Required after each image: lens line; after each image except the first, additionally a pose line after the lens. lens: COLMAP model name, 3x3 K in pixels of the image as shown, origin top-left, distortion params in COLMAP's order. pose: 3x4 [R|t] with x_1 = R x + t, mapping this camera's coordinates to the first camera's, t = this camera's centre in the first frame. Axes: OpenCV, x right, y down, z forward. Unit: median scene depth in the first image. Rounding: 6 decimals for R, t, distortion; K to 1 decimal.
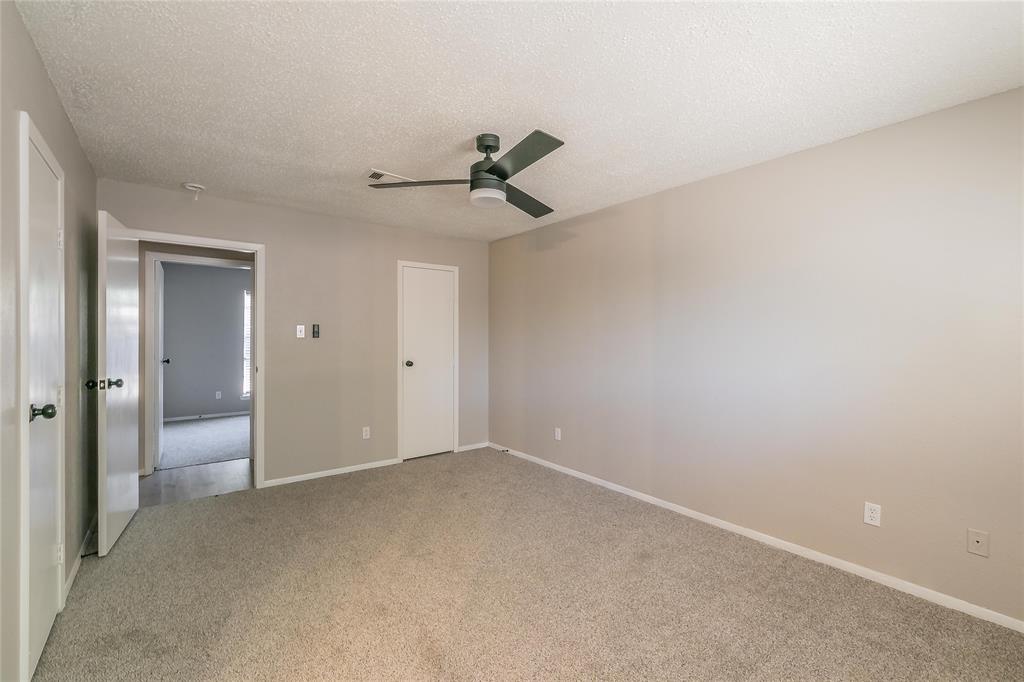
lens RADIAL K [[431.7, 0, 512.0], [0, 431.7, 341.0], [0, 0, 1]] dist [-0.000199, -0.000052]
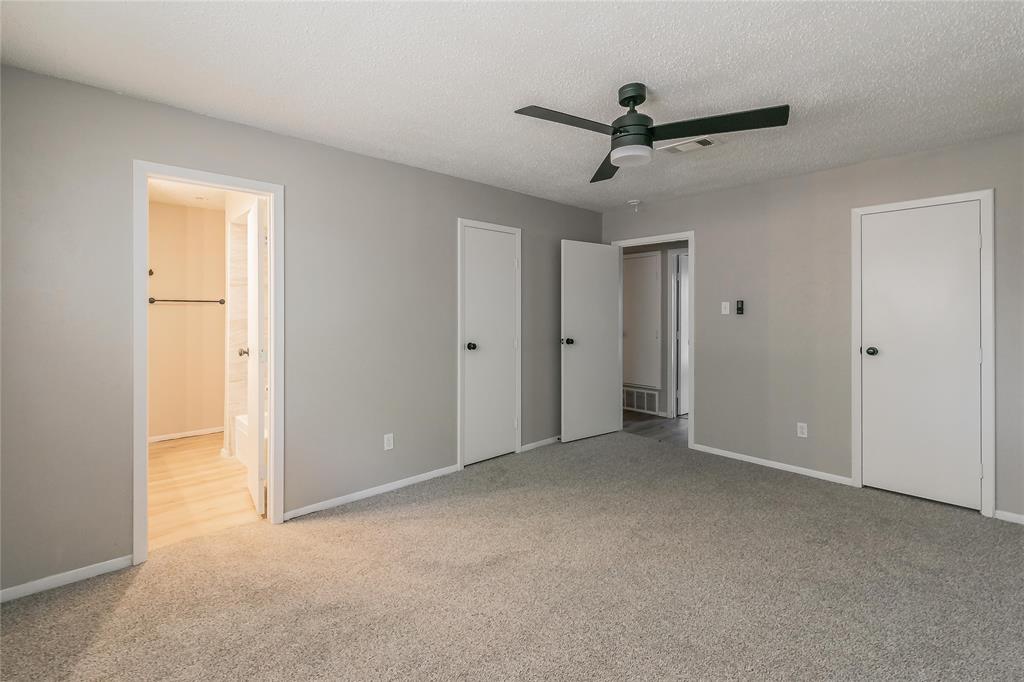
lens RADIAL K [[455.9, 0, 512.8], [0, 455.9, 314.9], [0, 0, 1]] dist [0.000546, -0.000163]
pose [[0.081851, -0.000442, -0.996644, 0.535822], [-0.009885, 0.999950, -0.001255, -0.000036], [0.996596, 0.009955, 0.081843, 0.420262]]
